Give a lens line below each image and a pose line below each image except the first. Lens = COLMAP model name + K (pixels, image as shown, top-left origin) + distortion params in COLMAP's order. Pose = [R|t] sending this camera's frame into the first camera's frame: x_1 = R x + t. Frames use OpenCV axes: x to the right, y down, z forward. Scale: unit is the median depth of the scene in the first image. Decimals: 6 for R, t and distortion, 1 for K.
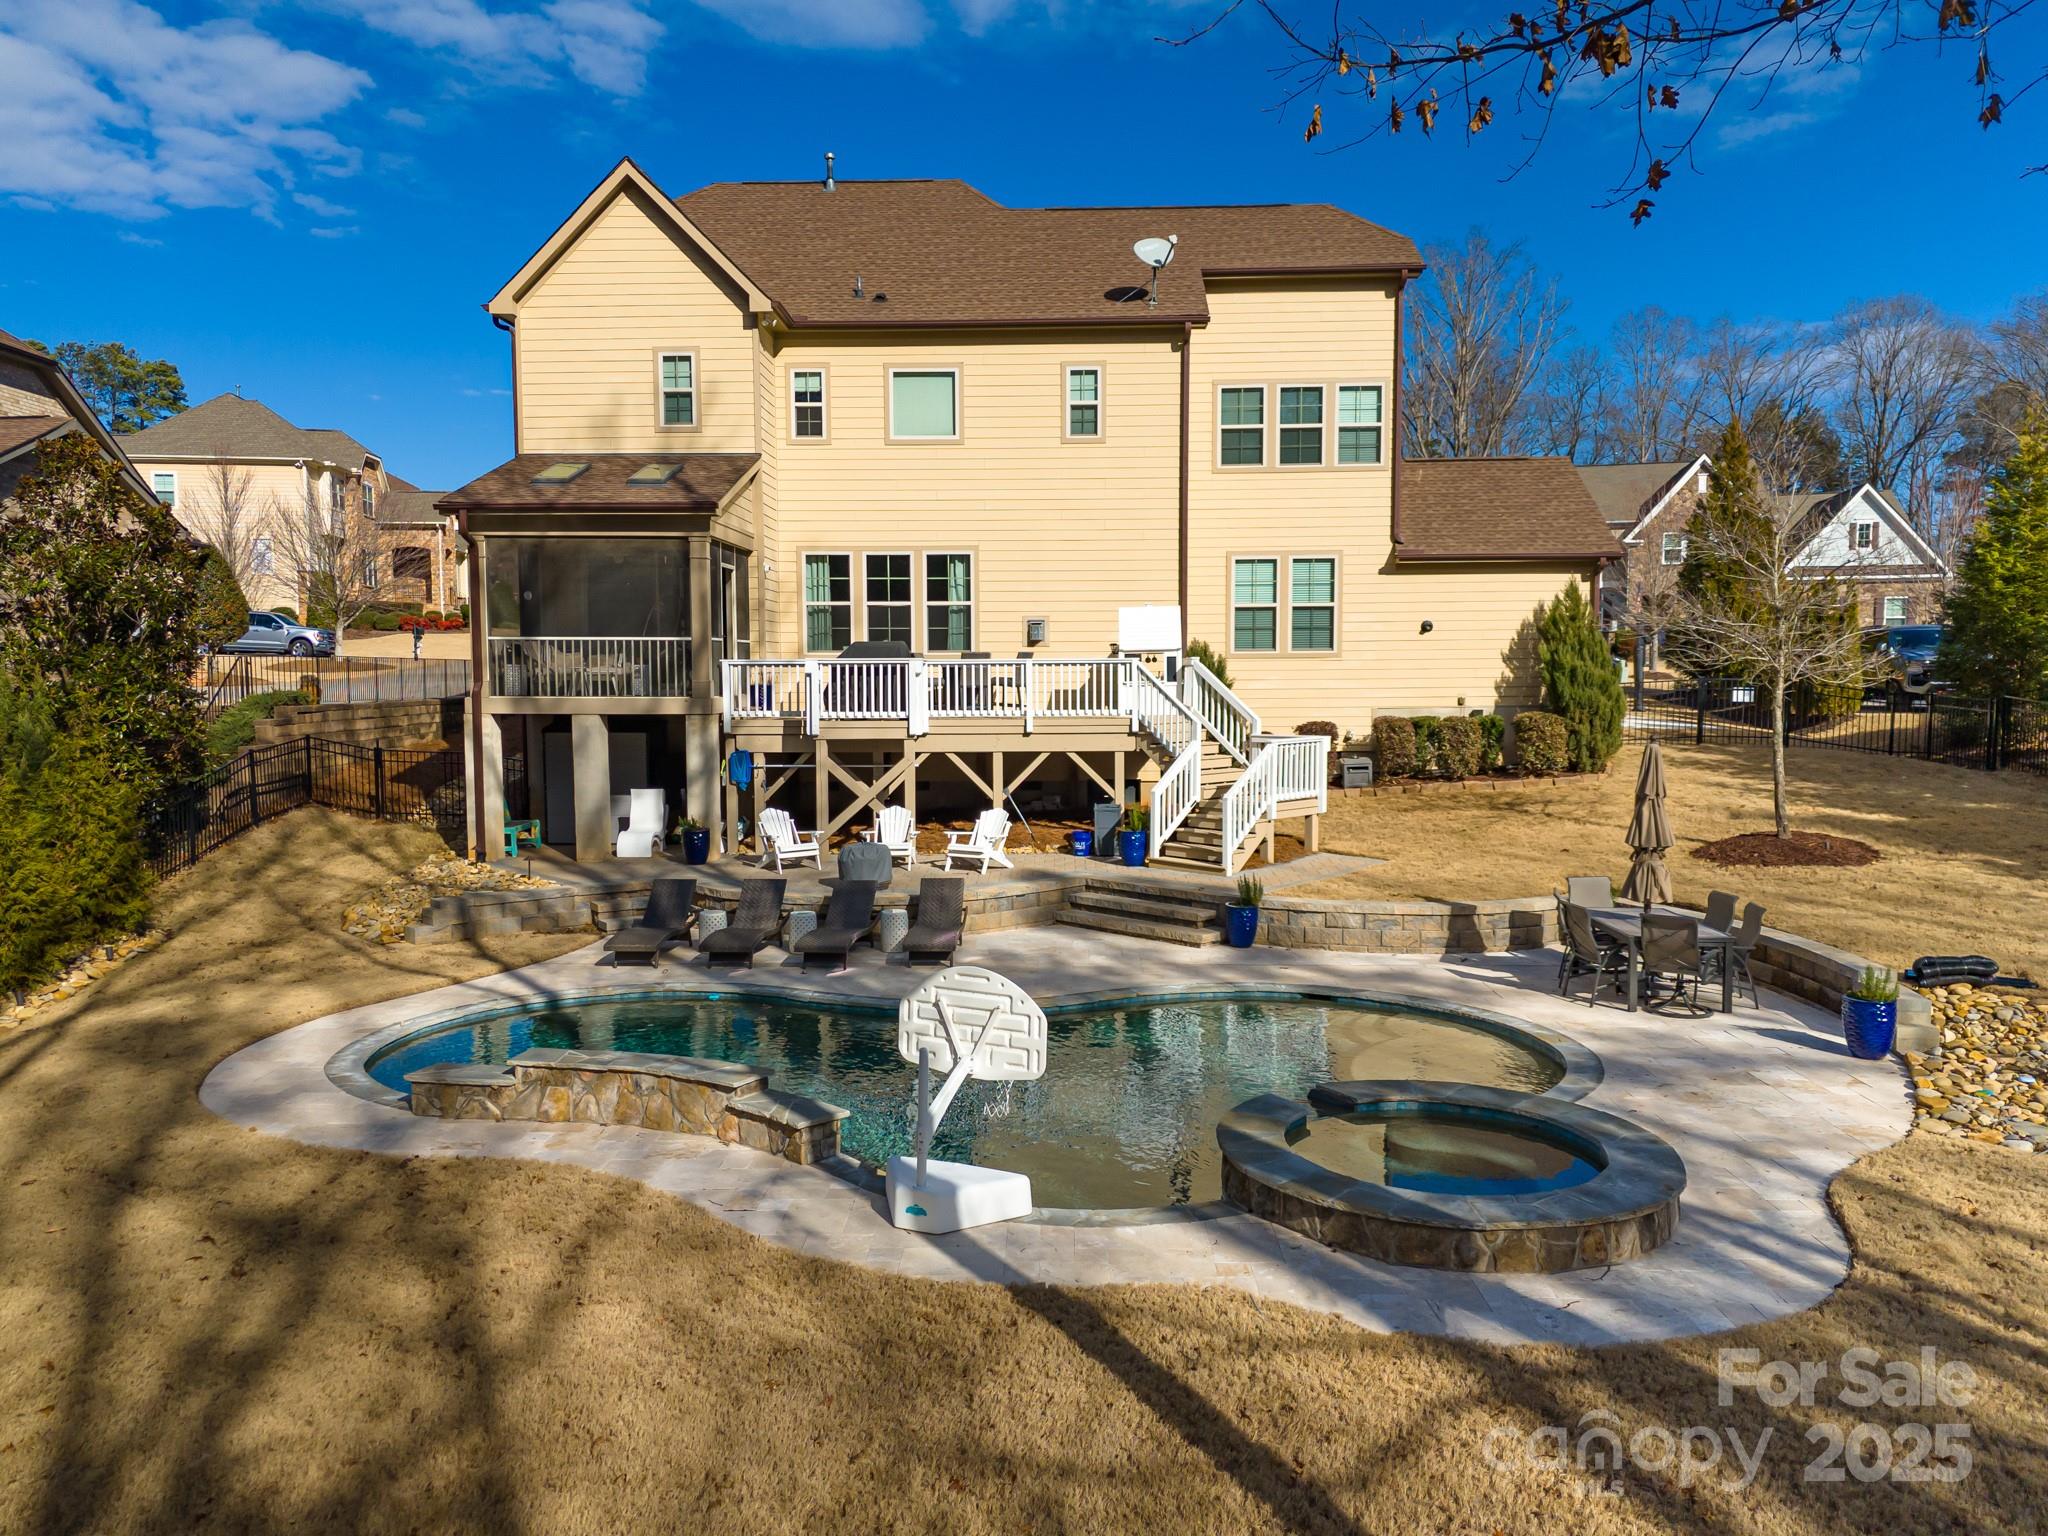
lens RADIAL K [[1542.8, 0, 1032.1], [0, 1542.8, 832.0], [0, 0, 1]] dist [0.129732, -0.089553]
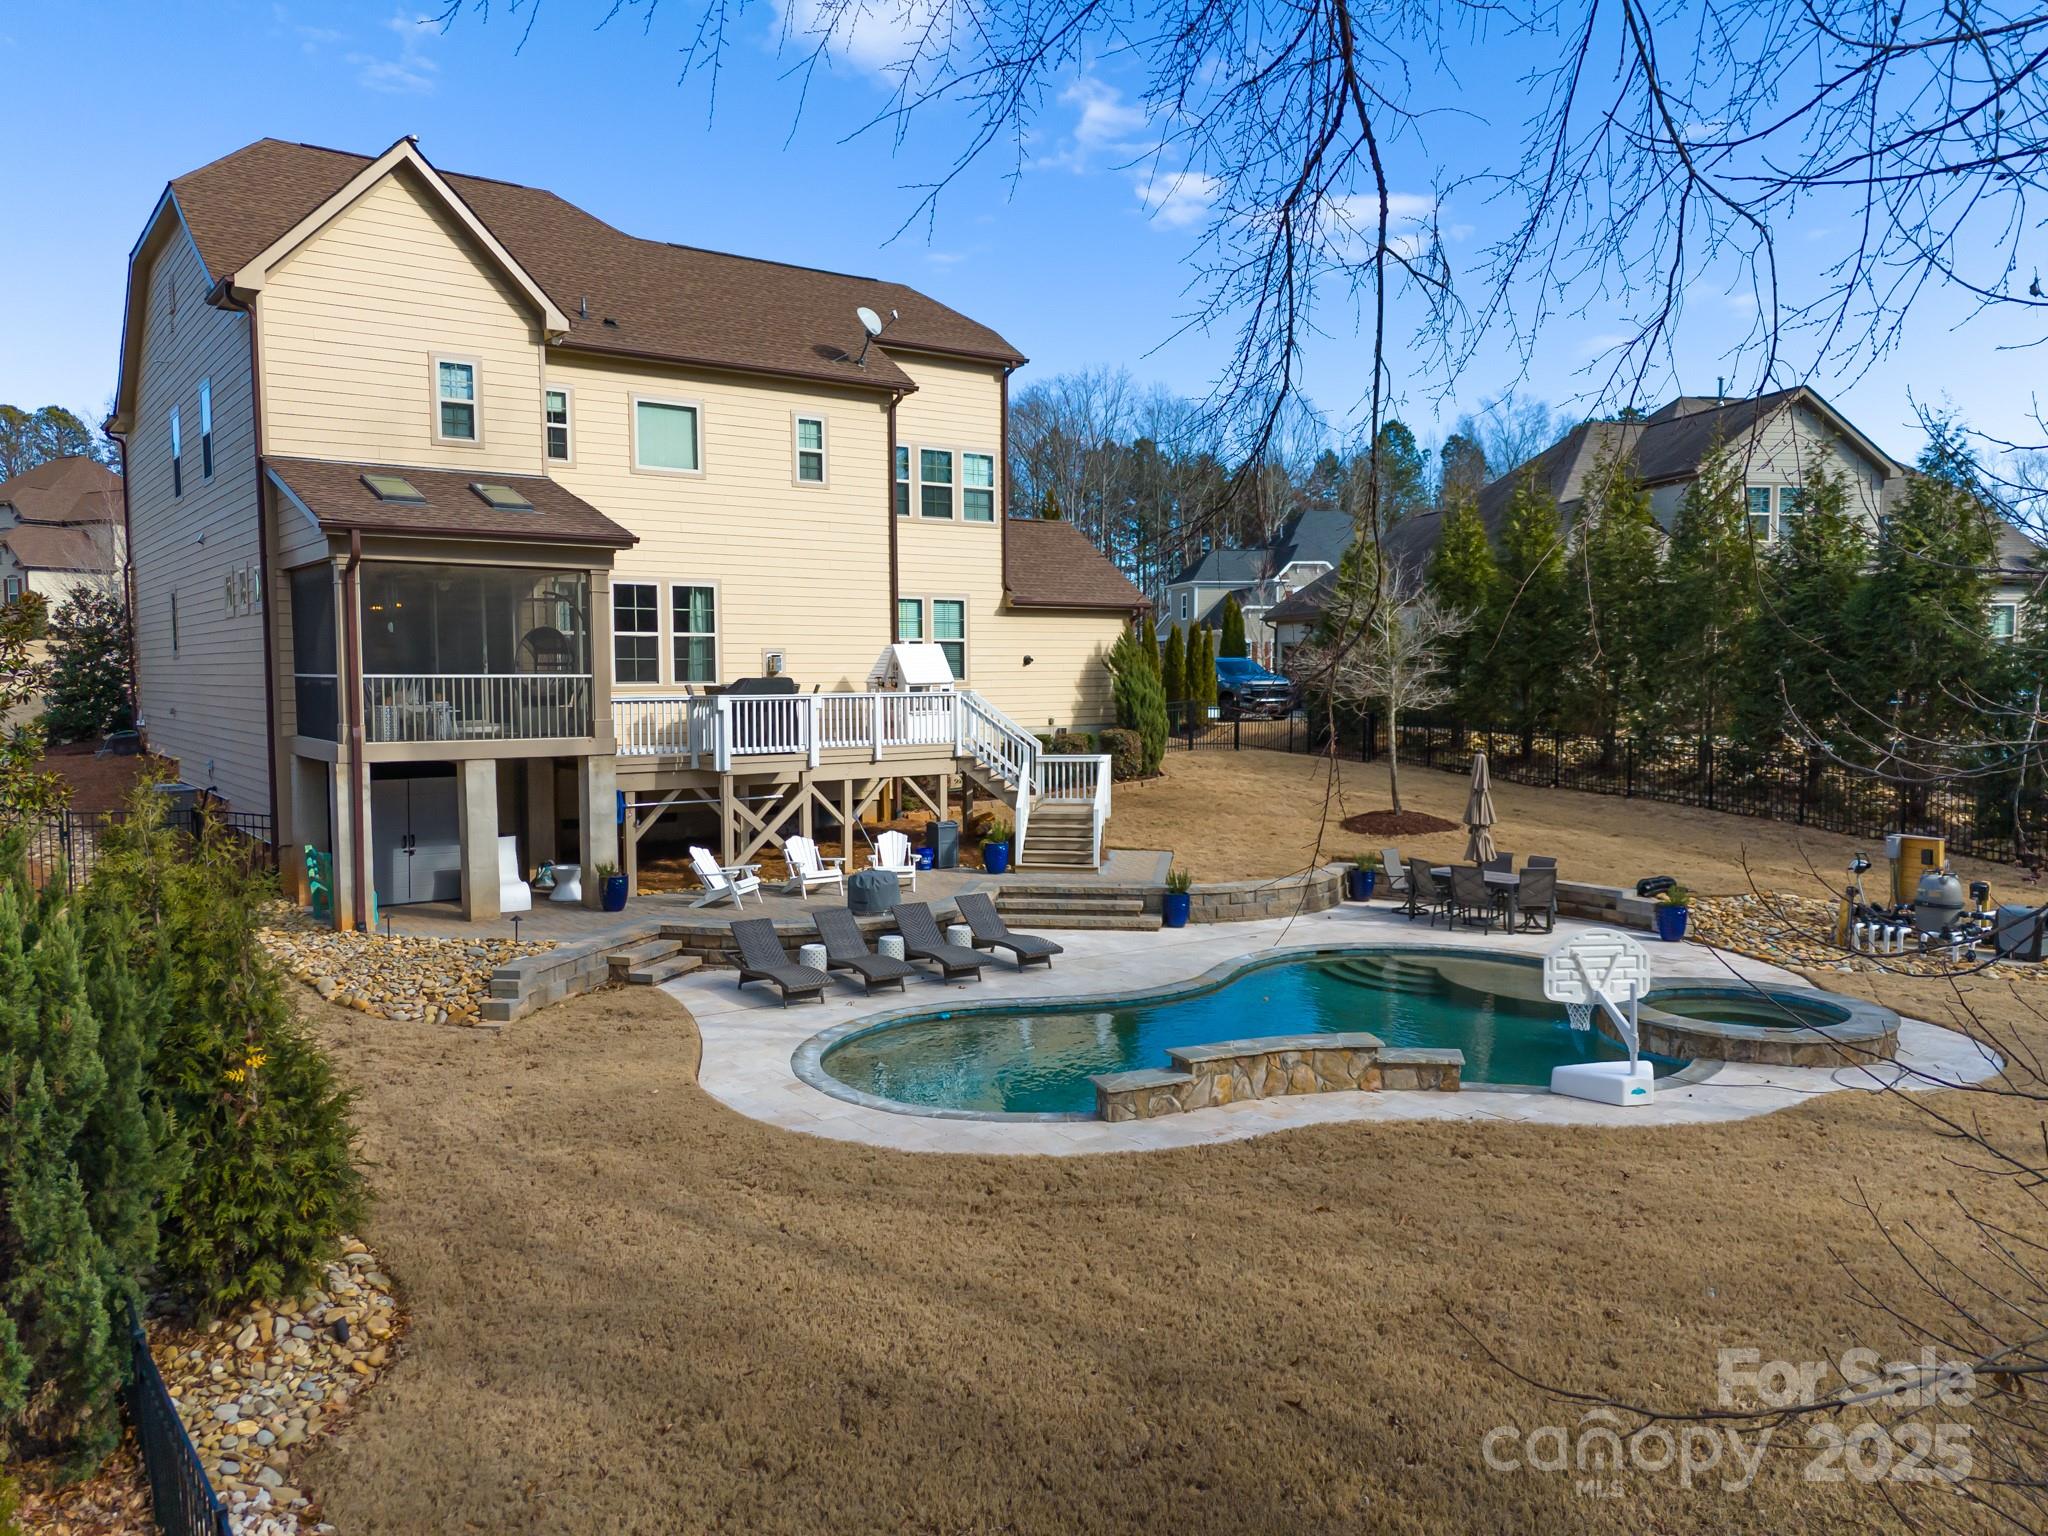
lens RADIAL K [[1542.8, 0, 1032.1], [0, 1542.8, 832.0], [0, 0, 1]] dist [0.129732, -0.089553]
pose [[0.780518, -0.066940, 0.621539, -0.530310], [0.068490, 0.997422, 0.021415, -0.026727], [-0.621370, 0.025854, 0.783090, 0.074171]]
